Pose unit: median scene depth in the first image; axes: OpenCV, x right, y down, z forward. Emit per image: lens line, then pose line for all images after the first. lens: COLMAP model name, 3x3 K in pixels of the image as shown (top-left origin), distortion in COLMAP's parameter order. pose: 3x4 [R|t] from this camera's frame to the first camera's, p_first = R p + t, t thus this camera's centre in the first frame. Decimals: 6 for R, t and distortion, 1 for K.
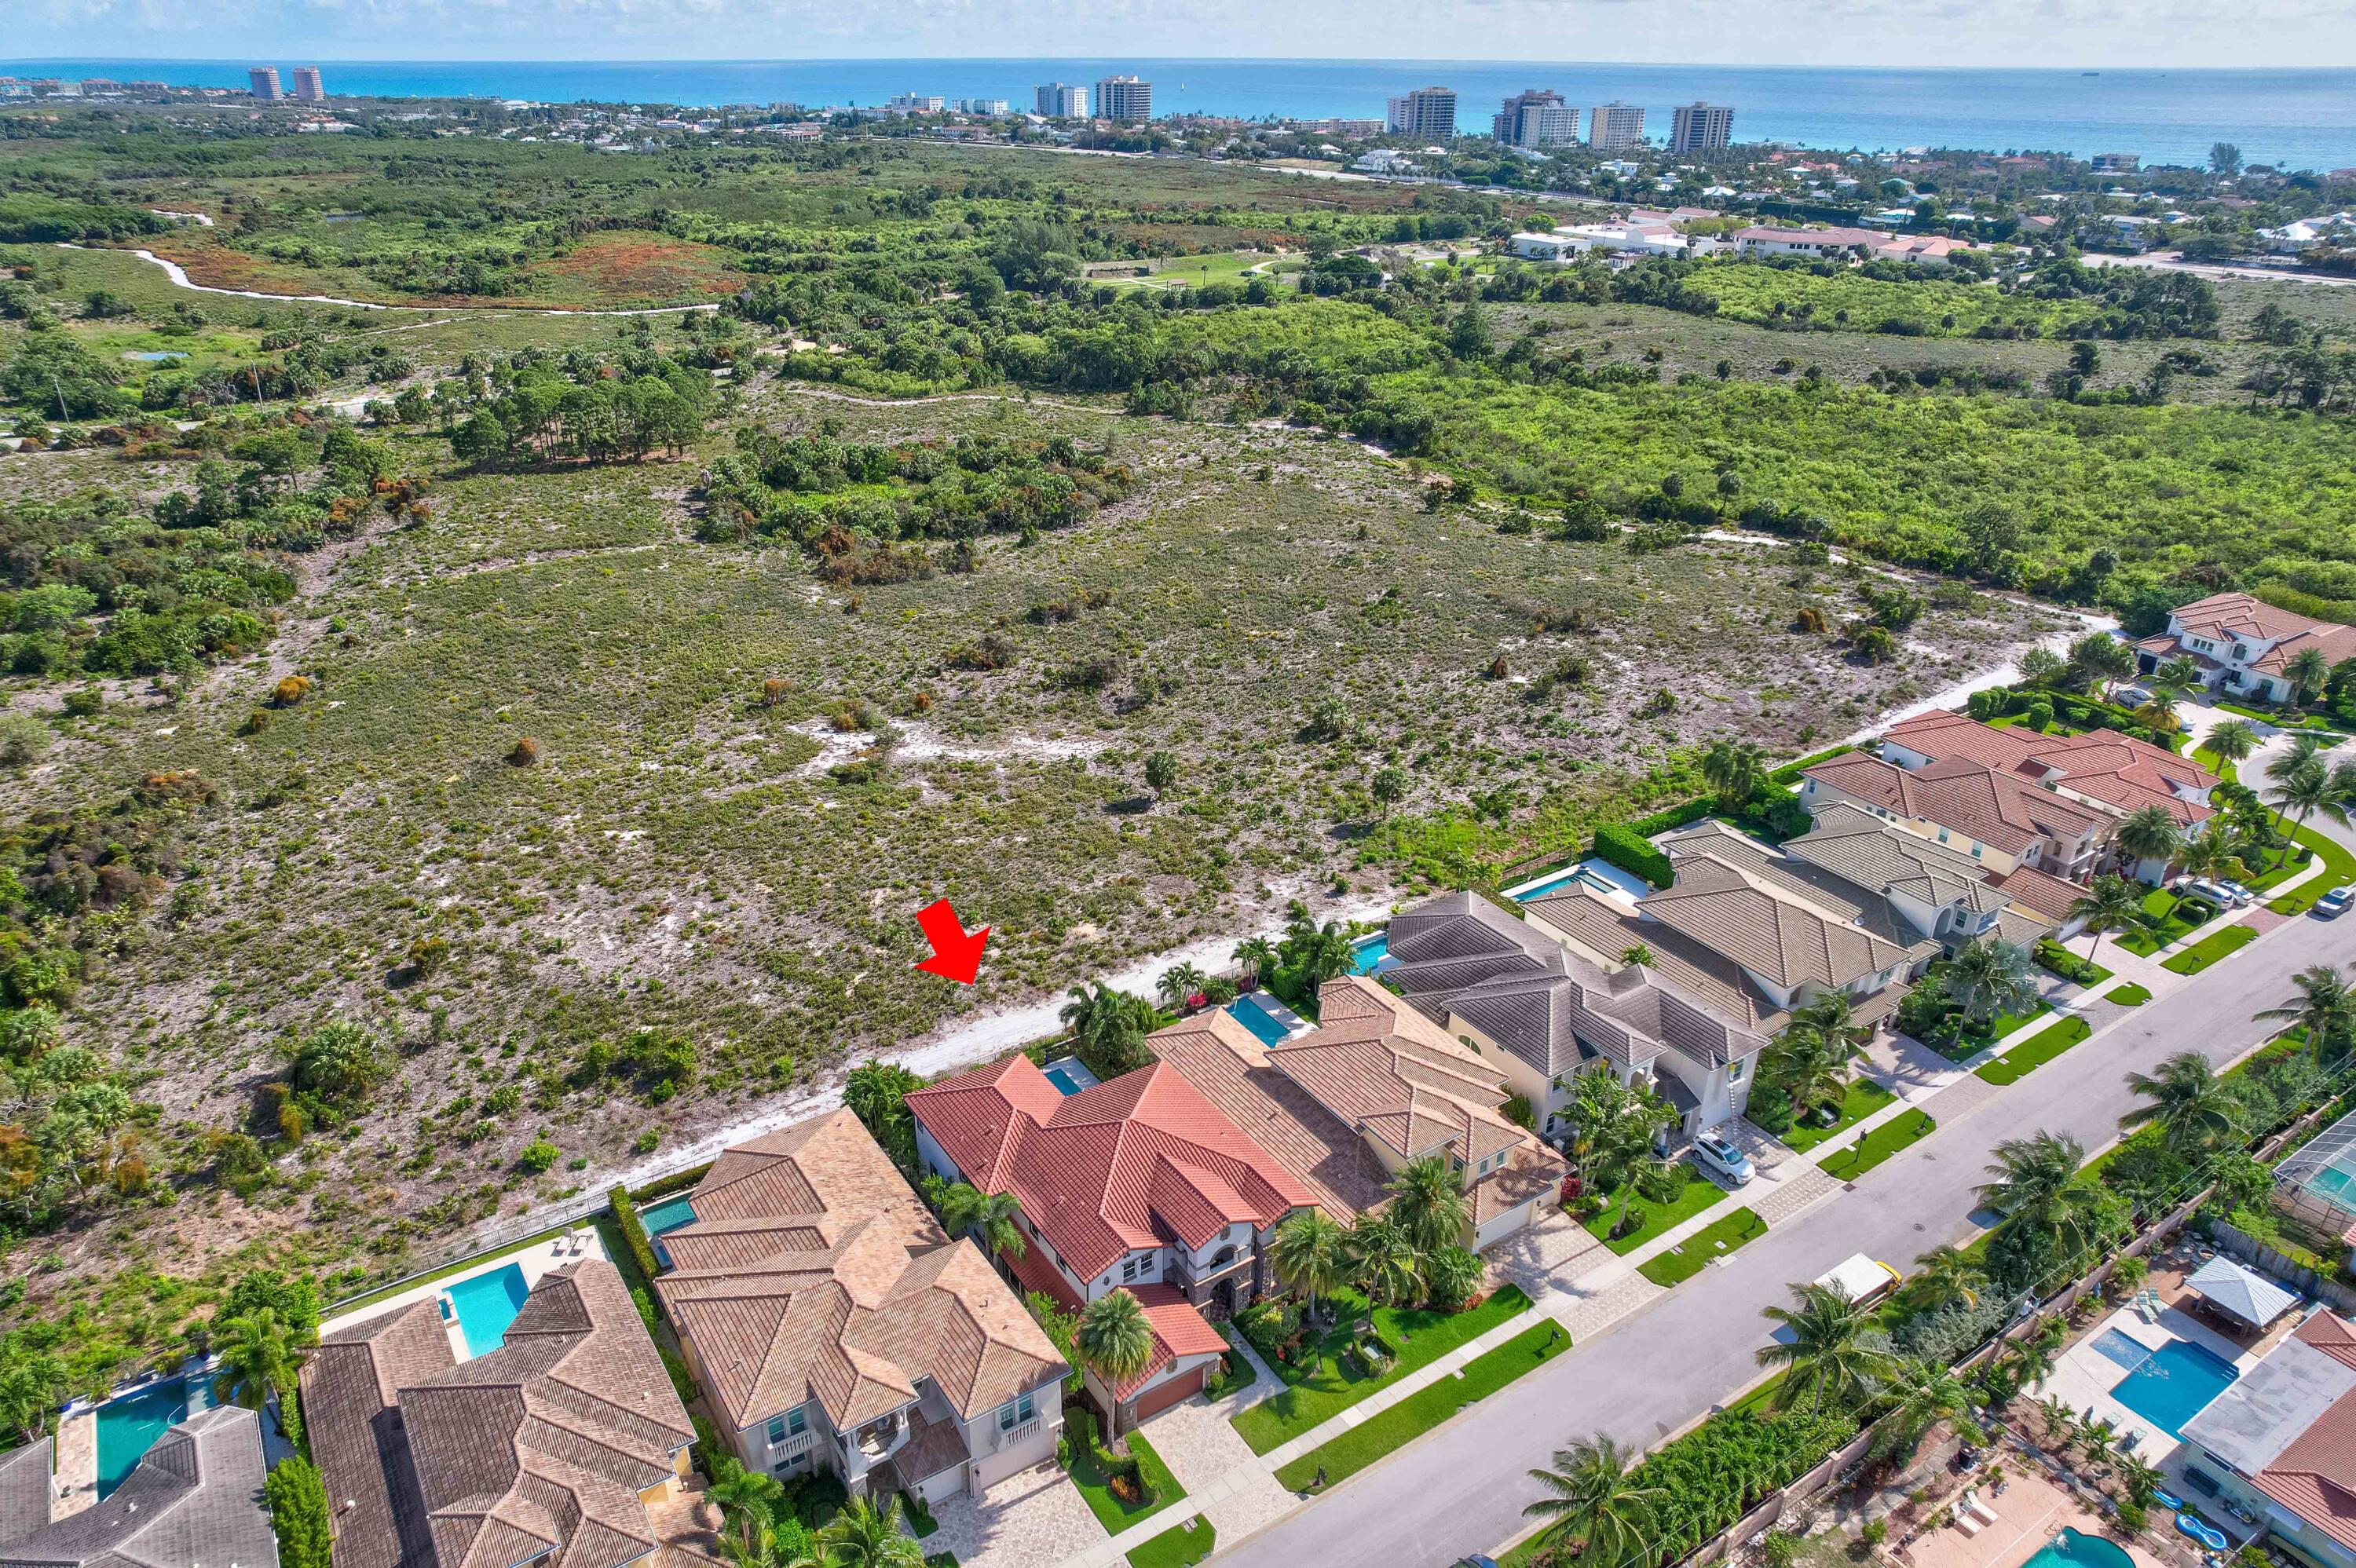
lens RADIAL K [[1545.5, 0, 1126.7], [0, 1545.5, 786.6], [0, 0, 1]] dist [-0.077664, 0.086173]
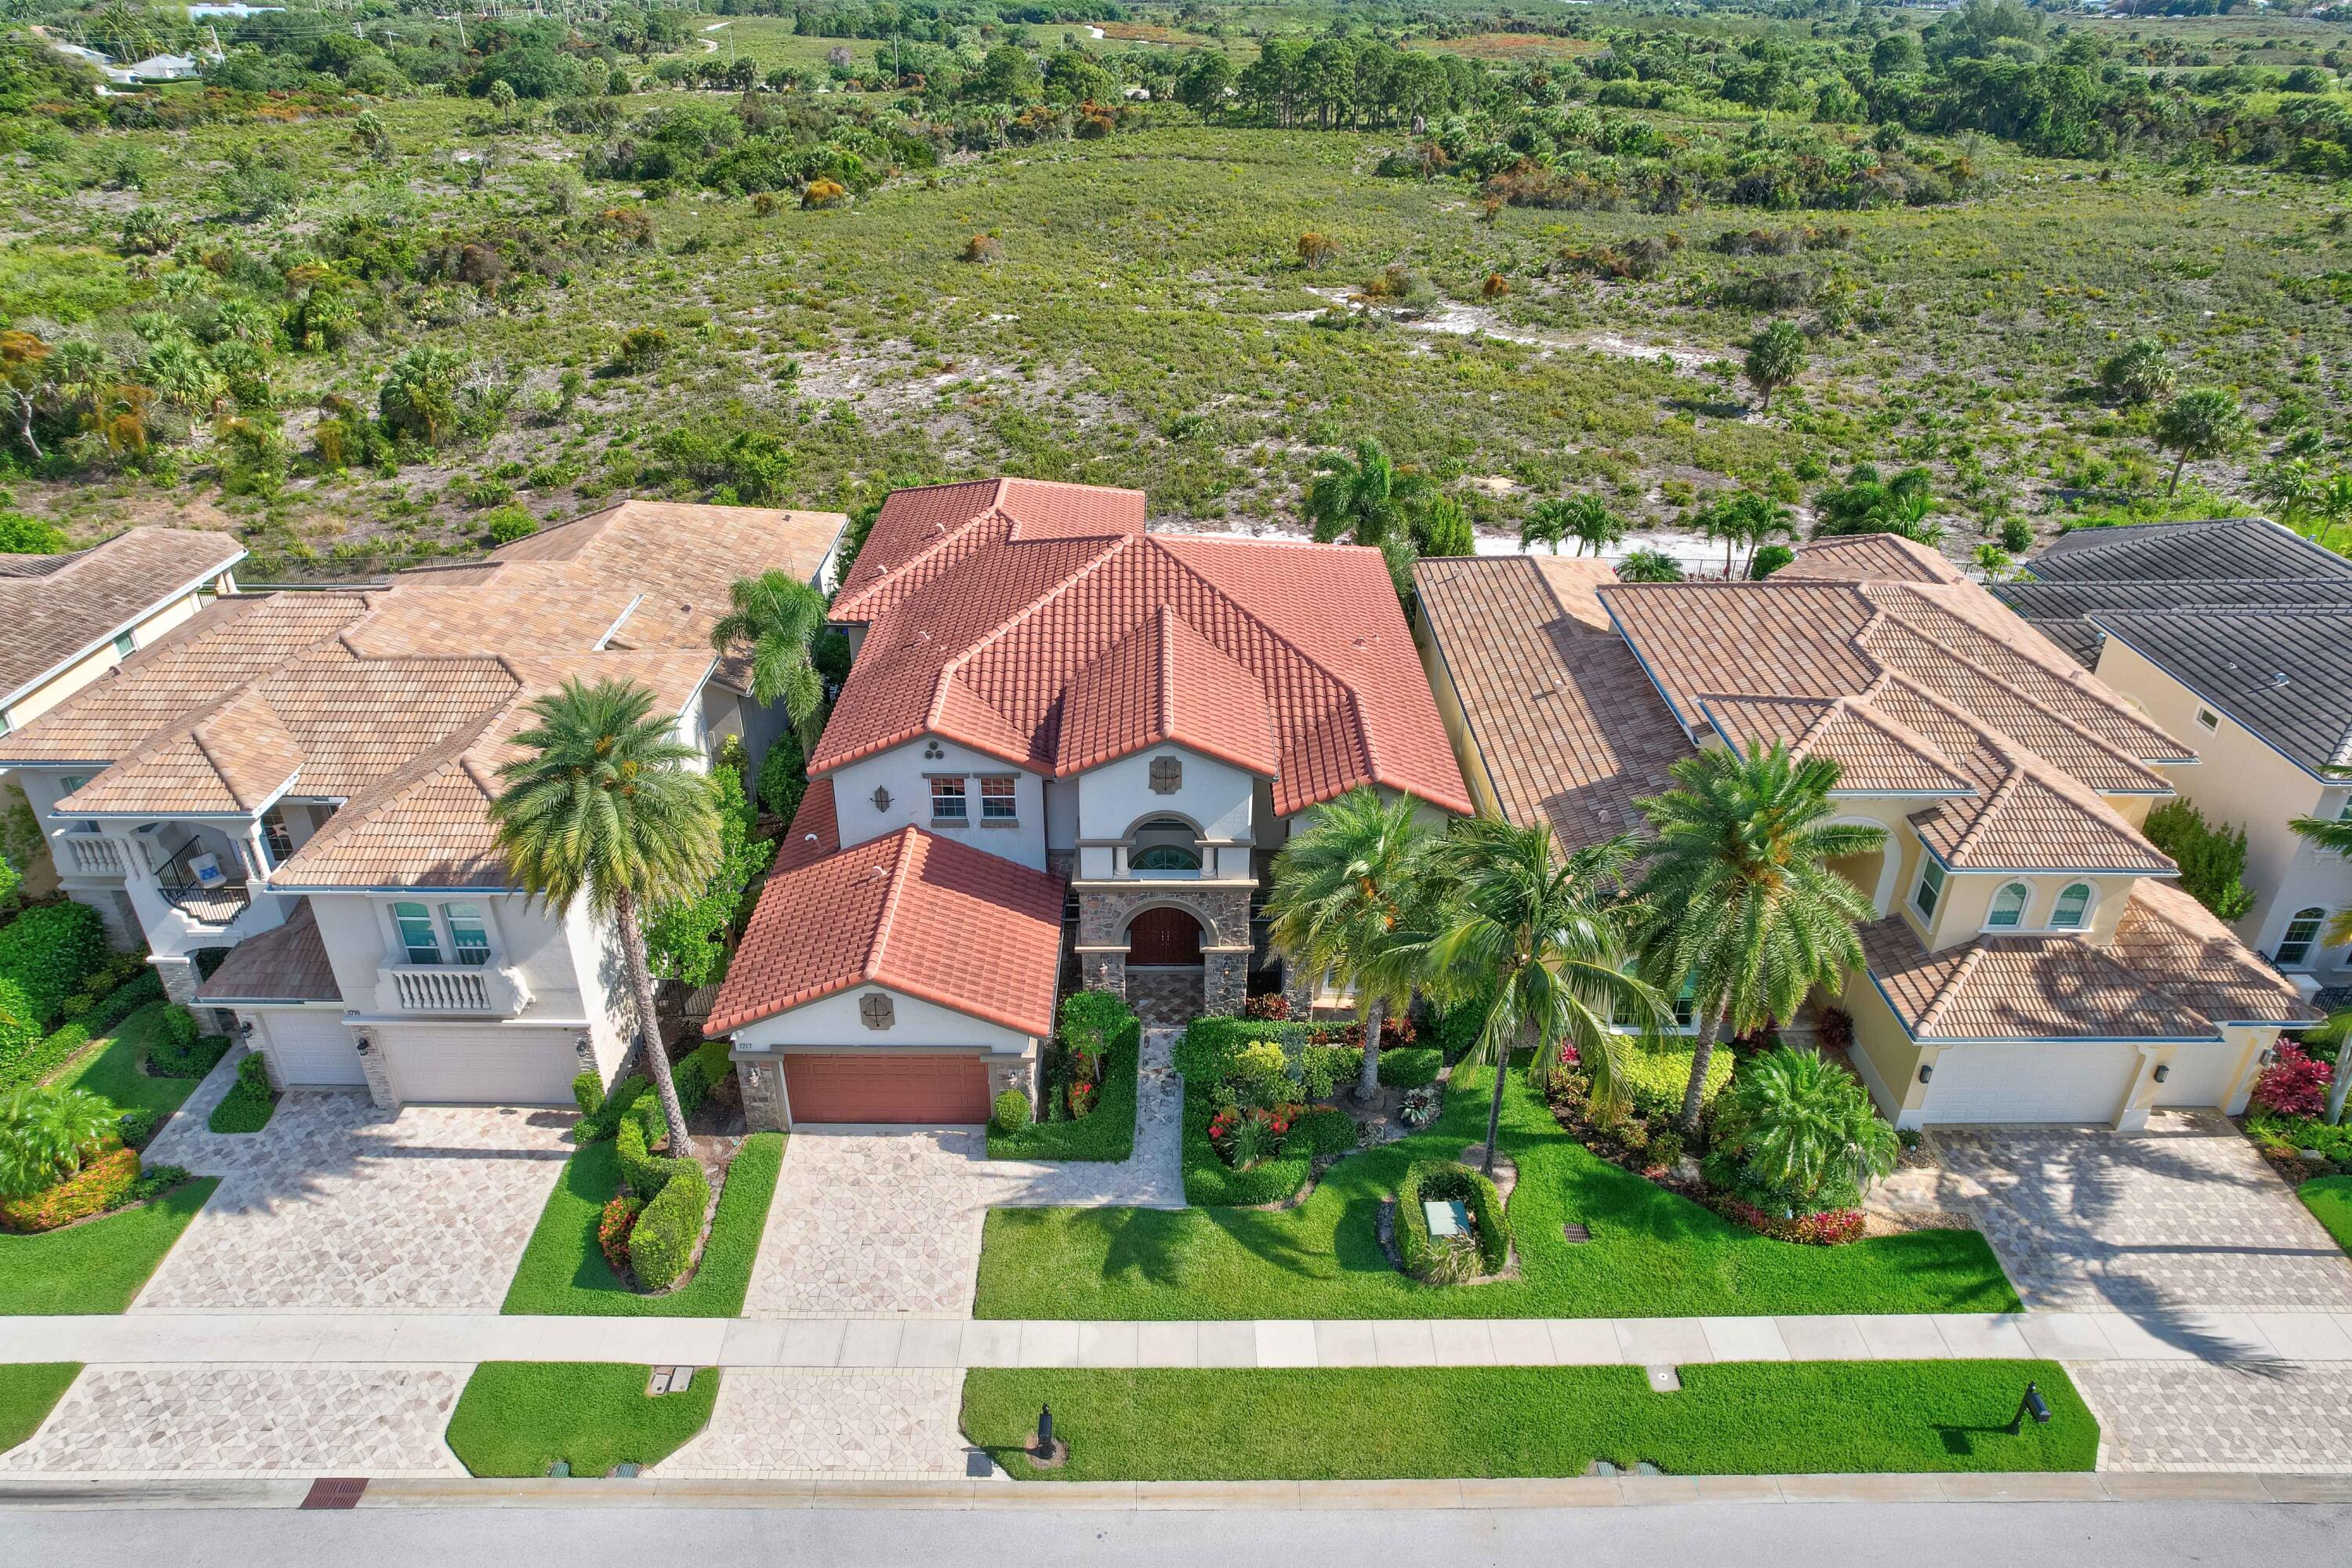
lens RADIAL K [[1522.3, 0, 1176.0], [0, 1522.3, 784.0], [0, 0, 1]] dist [-0.086603, 0.084991]
pose [[0.848109, 0.259490, -0.461926, 0.117355], [-0.235883, 0.965610, 0.109349, 0.120789], [0.474415, 0.016221, 0.880152, 0.320206]]
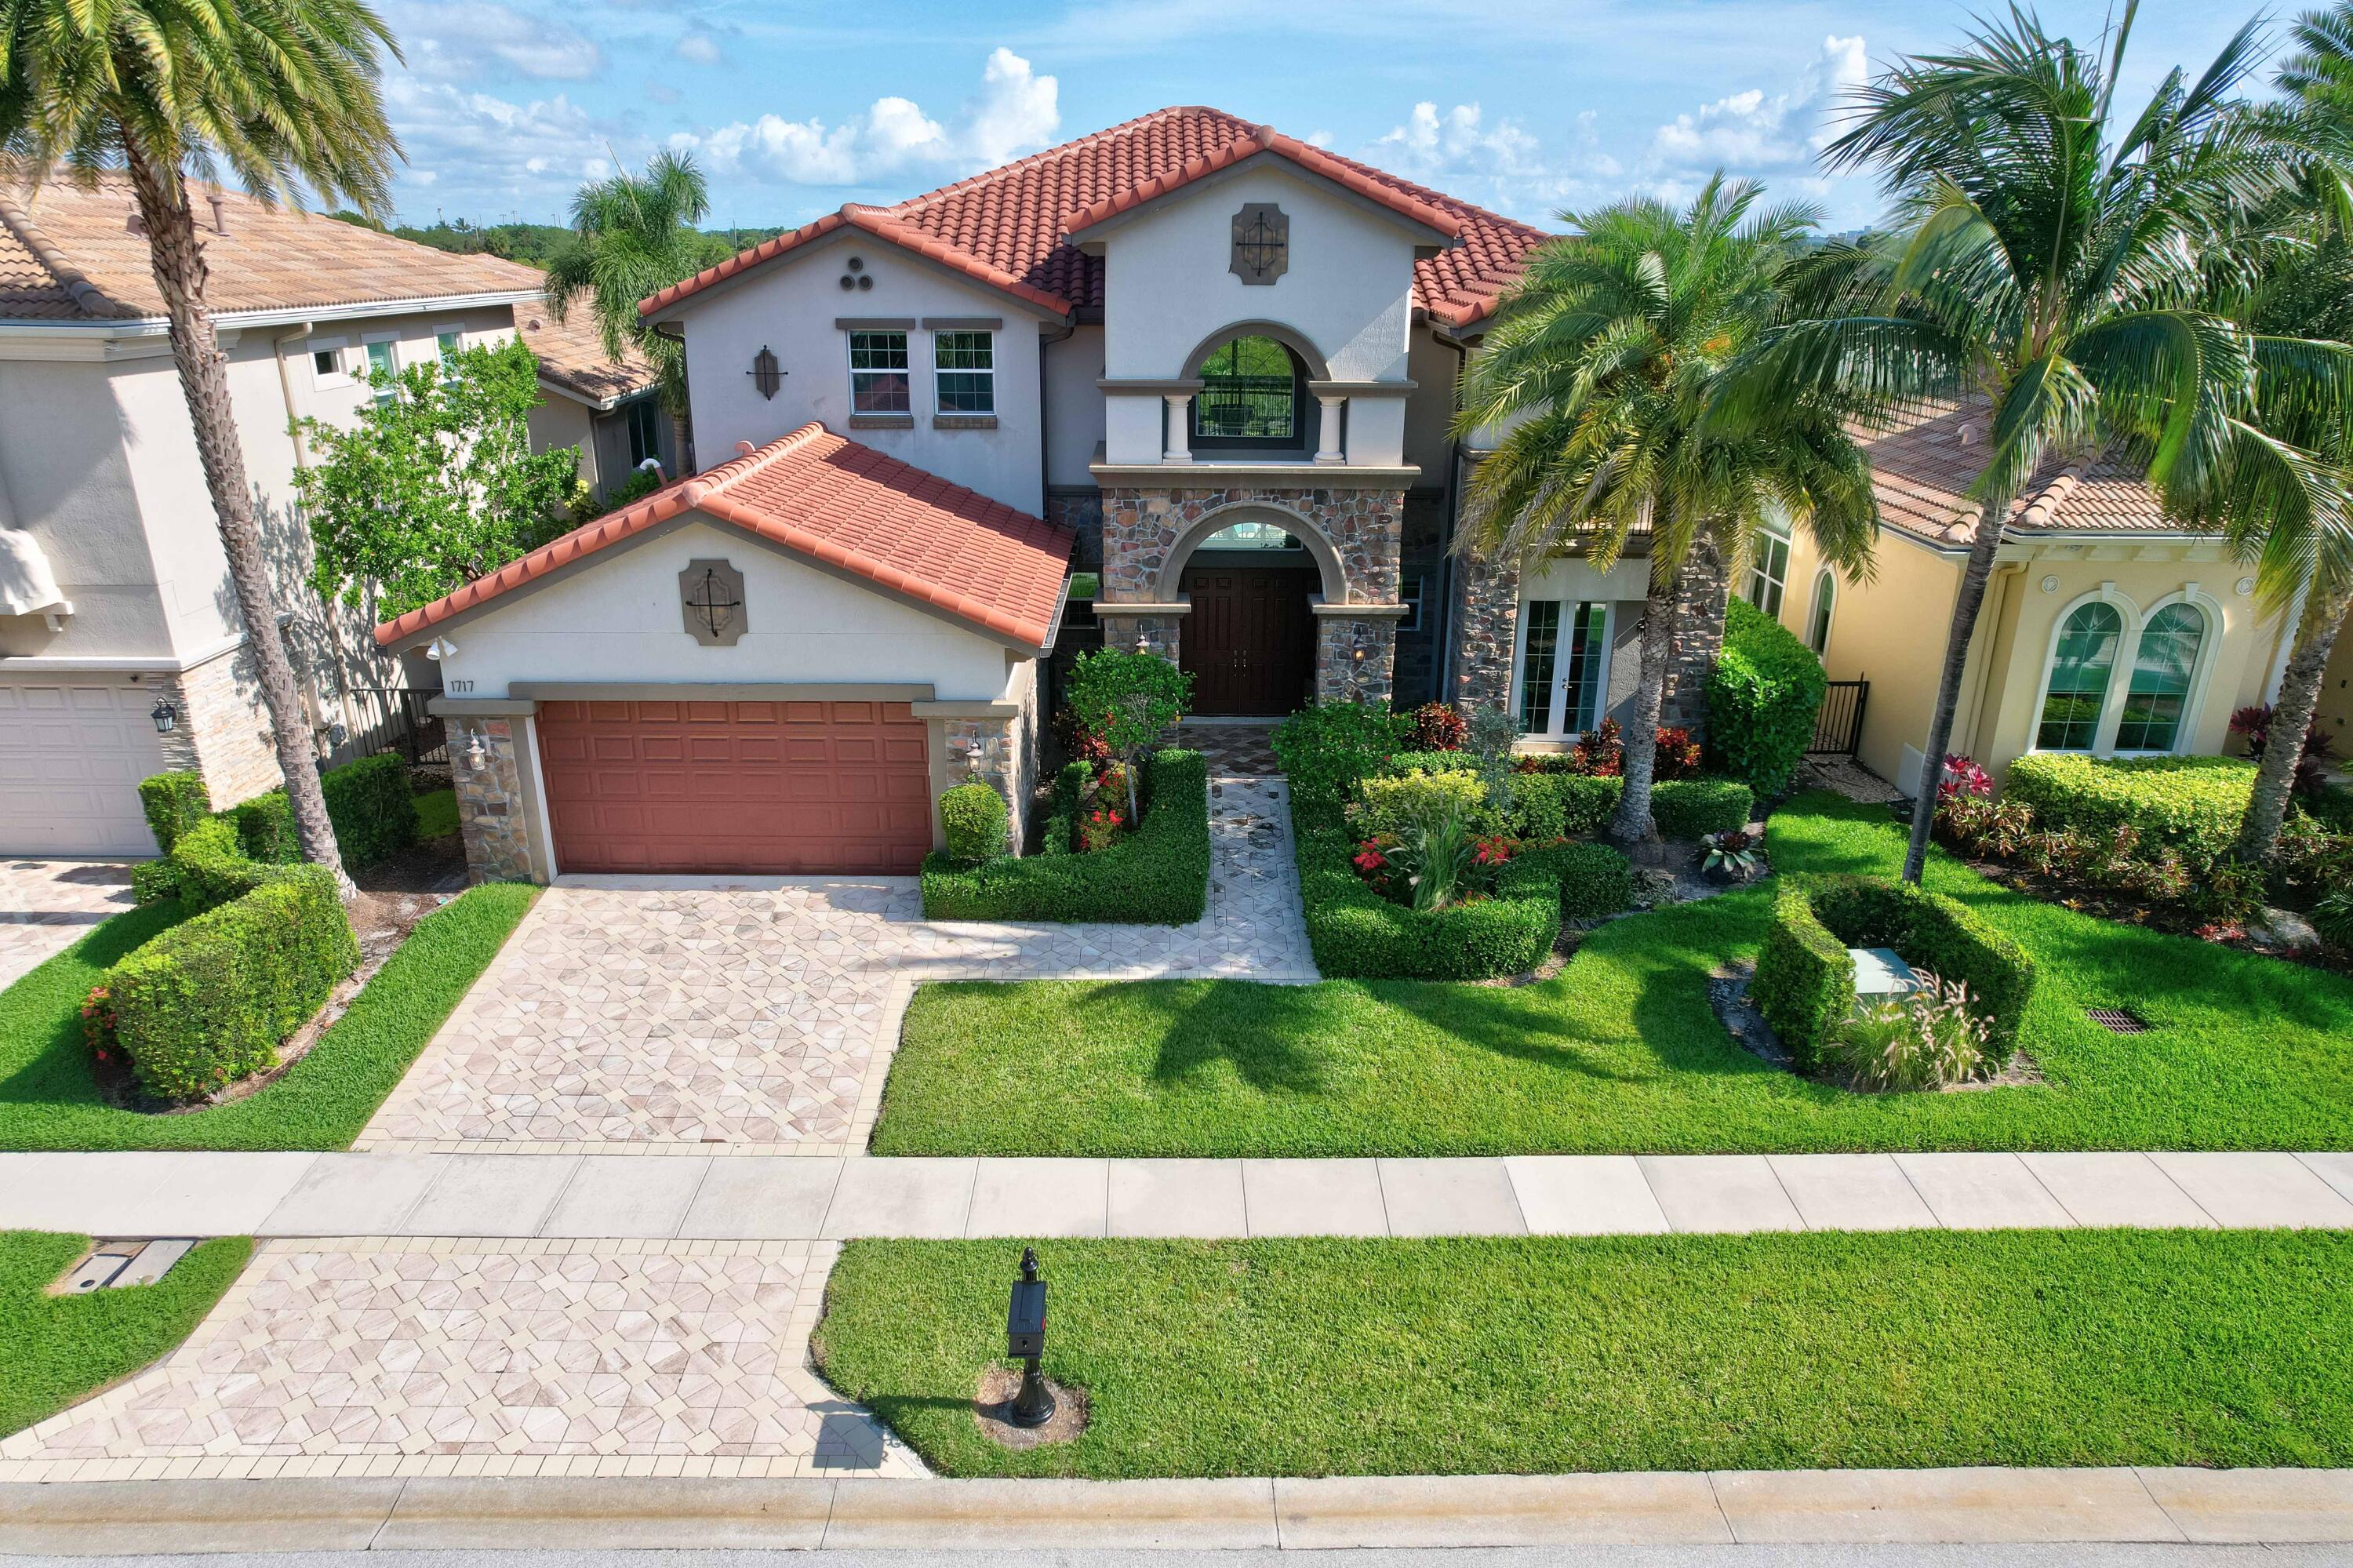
lens RADIAL K [[1523.0, 0, 1176.5], [0, 1523.0, 784.0], [0, 0, 1]] dist [-0.086603, 0.084991]
pose [[0.850878, 0.186951, -0.490974, 0.083555], [-0.234760, 0.971350, -0.036982, 0.181052], [0.469993, 0.146728, 0.870389, 0.394833]]
